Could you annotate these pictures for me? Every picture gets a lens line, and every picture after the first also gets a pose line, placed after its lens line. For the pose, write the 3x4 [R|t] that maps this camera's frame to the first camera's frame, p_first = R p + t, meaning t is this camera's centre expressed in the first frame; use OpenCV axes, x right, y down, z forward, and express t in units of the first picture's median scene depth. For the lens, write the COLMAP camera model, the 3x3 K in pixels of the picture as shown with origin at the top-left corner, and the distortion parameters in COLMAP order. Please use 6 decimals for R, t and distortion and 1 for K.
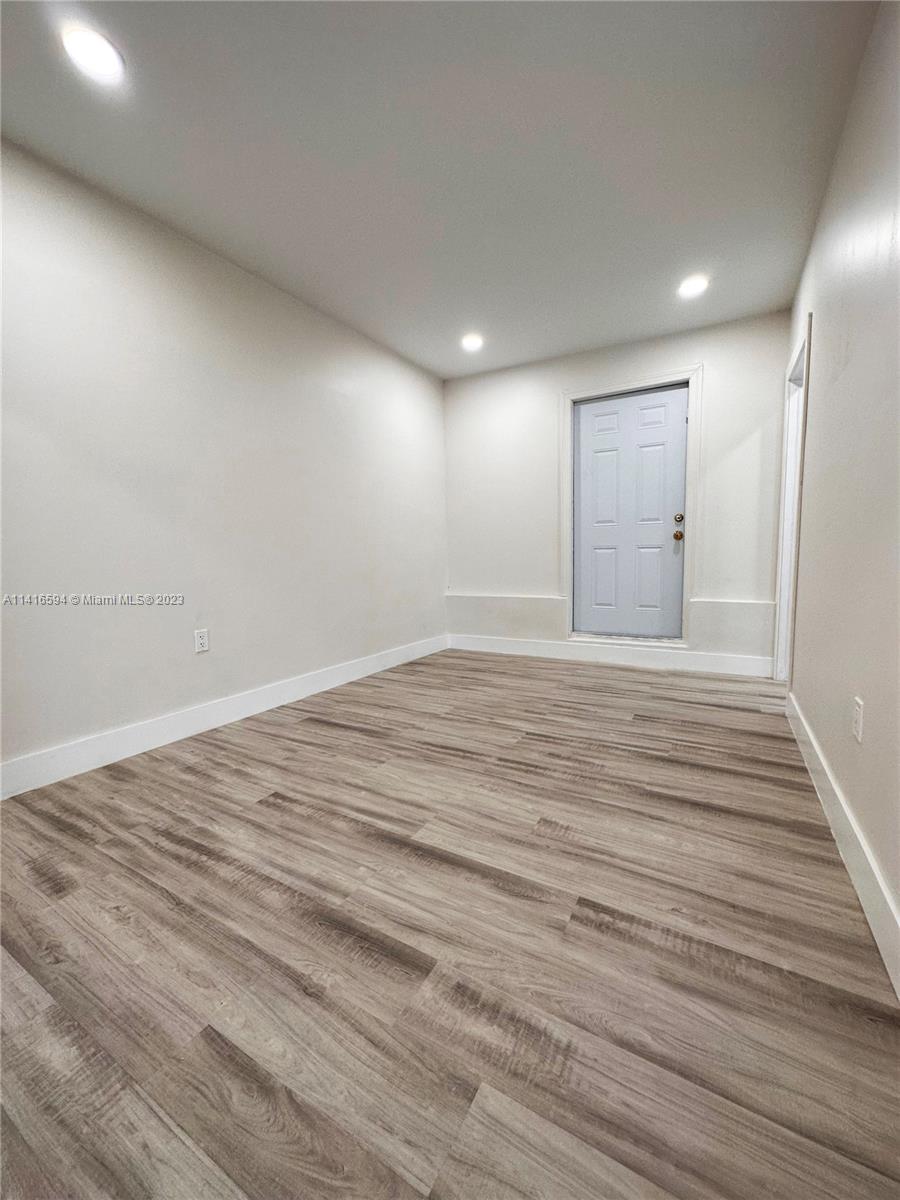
lens RADIAL K [[485.5, 0, 450.0], [0, 485.5, 600.0], [0, 0, 1]] dist [-0.003627, -0.000282]
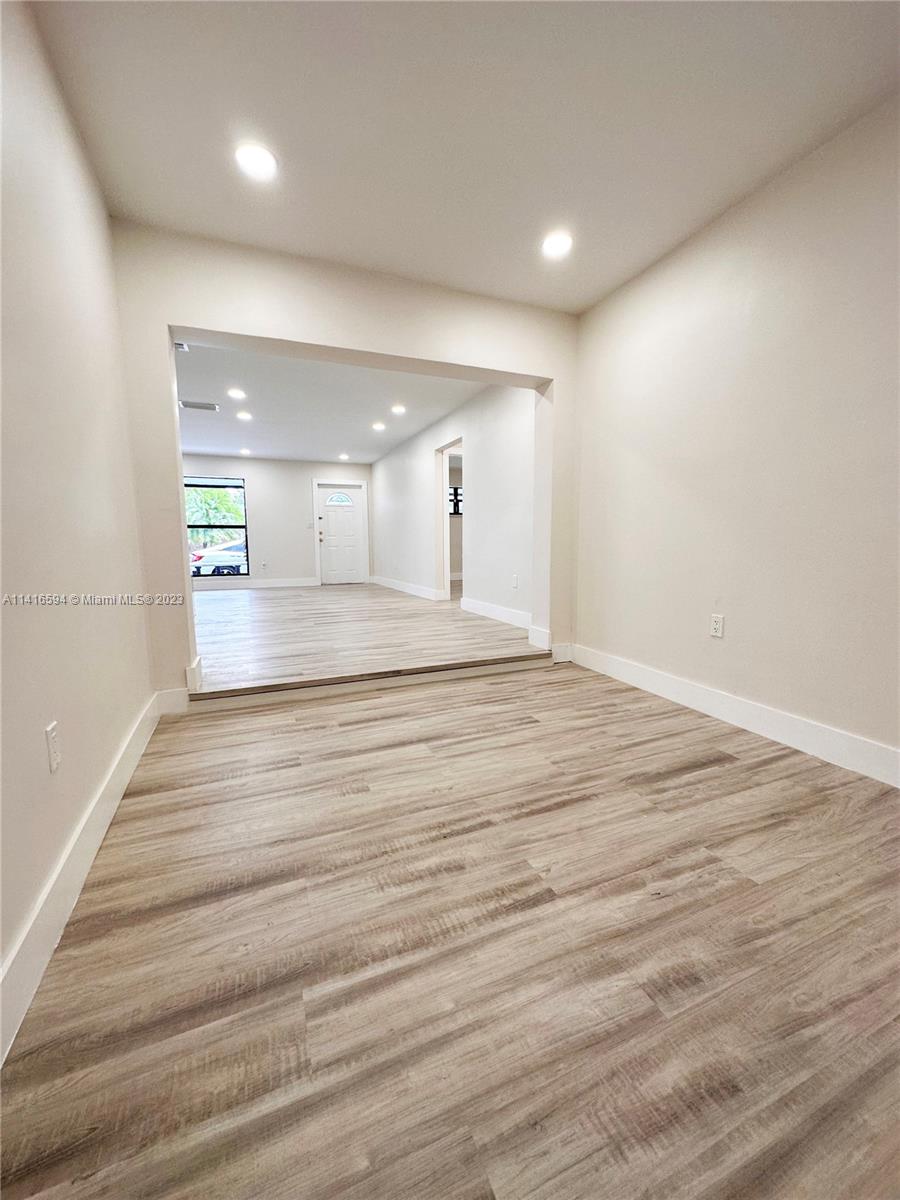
lens RADIAL K [[485.5, 0, 450.0], [0, 485.5, 600.0], [0, 0, 1]] dist [-0.003627, -0.000282]
pose [[-0.608223, 0.125185, -0.783833, 0.717701], [-0.054751, 0.978517, 0.198763, -0.164165], [0.791876, 0.163808, -0.588302, 1.393383]]
